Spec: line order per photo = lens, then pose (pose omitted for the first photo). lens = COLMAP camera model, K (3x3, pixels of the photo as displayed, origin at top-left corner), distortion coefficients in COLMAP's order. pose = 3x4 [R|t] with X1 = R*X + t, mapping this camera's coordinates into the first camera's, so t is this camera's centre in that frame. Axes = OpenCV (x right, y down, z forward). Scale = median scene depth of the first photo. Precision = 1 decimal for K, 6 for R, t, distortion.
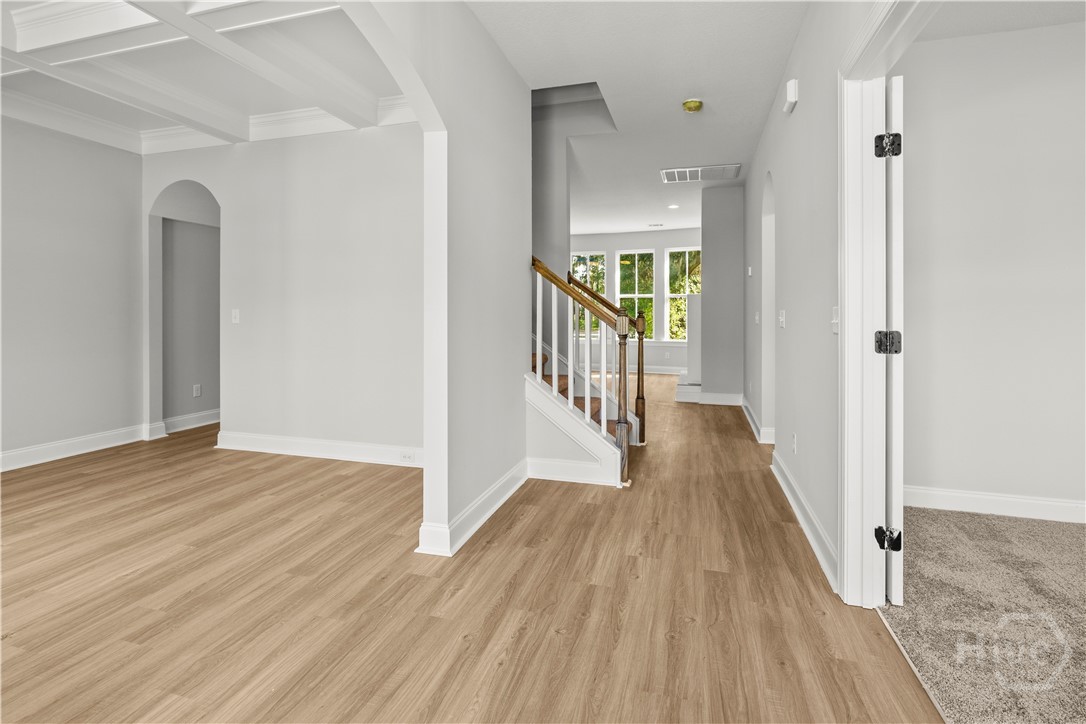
lens RADIAL K [[526.3, 0, 542.2], [0, 526.3, 323.4], [0, 0, 1]] dist [-0.018016, 0.000431]
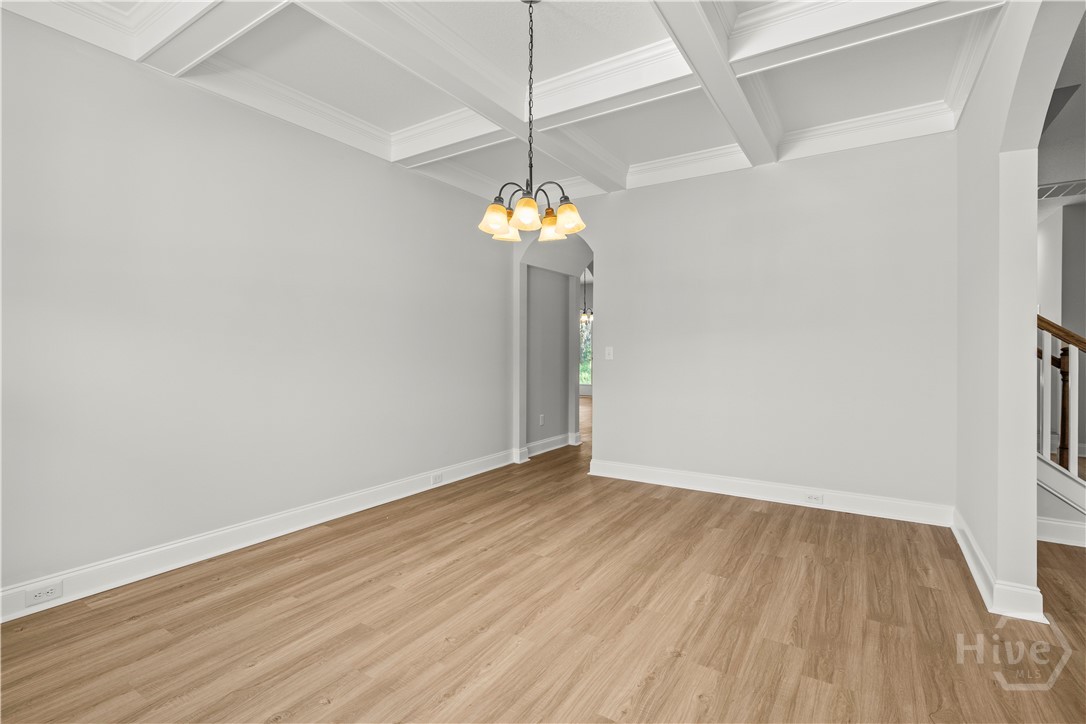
lens RADIAL K [[510.9, 0, 537.9], [0, 510.9, 348.0], [0, 0, 1]] dist [-0.002777, 0.000304]
pose [[0.957670, -0.000981, -0.287865, -0.570084], [-0.005742, 0.999730, -0.022509, 0.001825], [0.287810, 0.023209, 0.957406, -0.061862]]
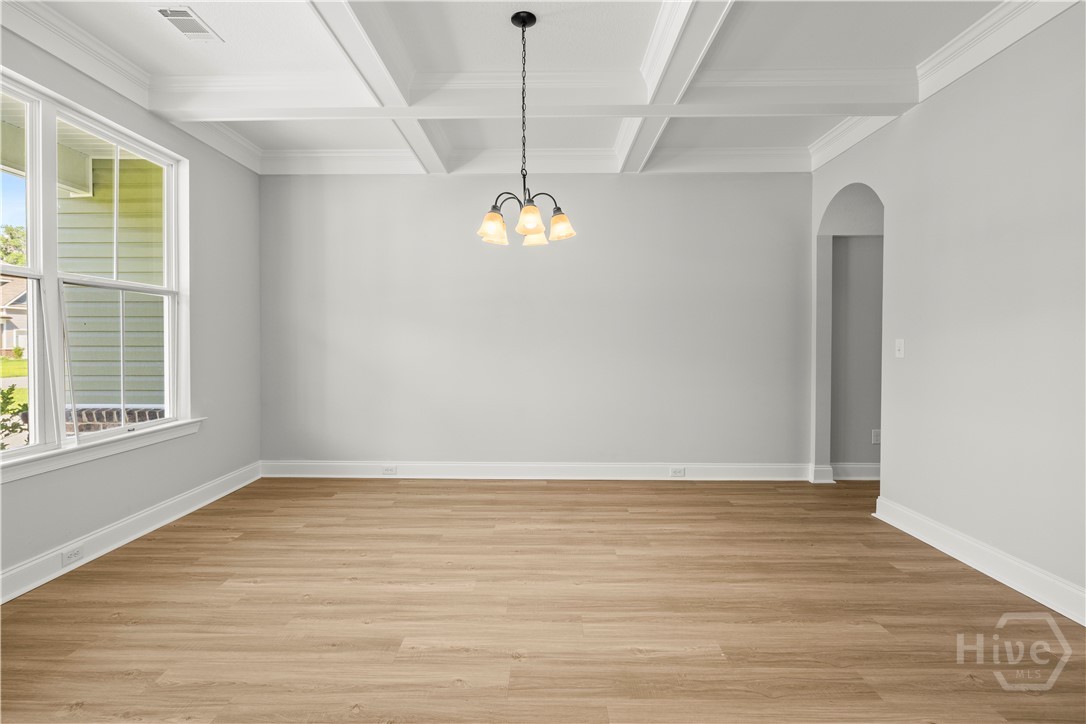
lens RADIAL K [[510.9, 0, 537.9], [0, 510.9, 348.0], [0, 0, 1]] dist [-0.002777, 0.000304]
pose [[0.259120, 0.006709, -0.965822, -0.026871], [-0.017216, 0.999849, 0.002327, -0.007996], [0.965692, 0.016025, 0.259196, 0.424796]]
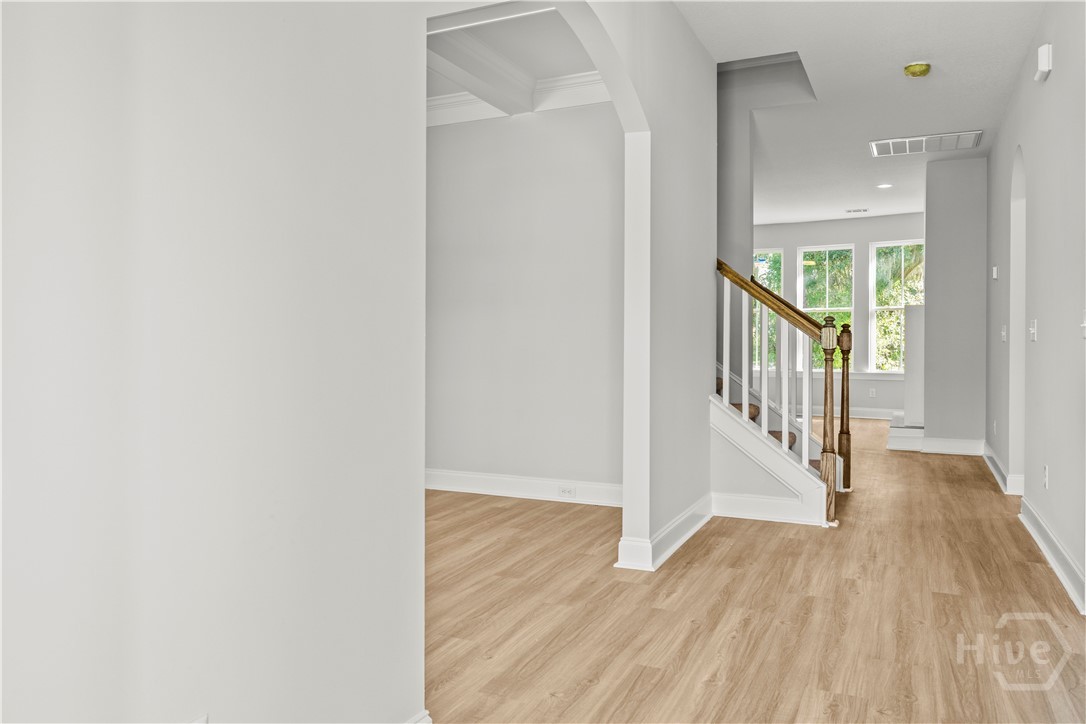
lens RADIAL K [[781.8, 0, 543.0], [0, 781.8, 362.0], [0, 0, 1]] dist [-0.003818, -0.000559]
pose [[0.987795, 0.003008, -0.155731, -0.114816], [-0.001926, 0.999973, 0.007098, 0.036623], [0.155748, -0.006711, 0.987774, -0.343802]]
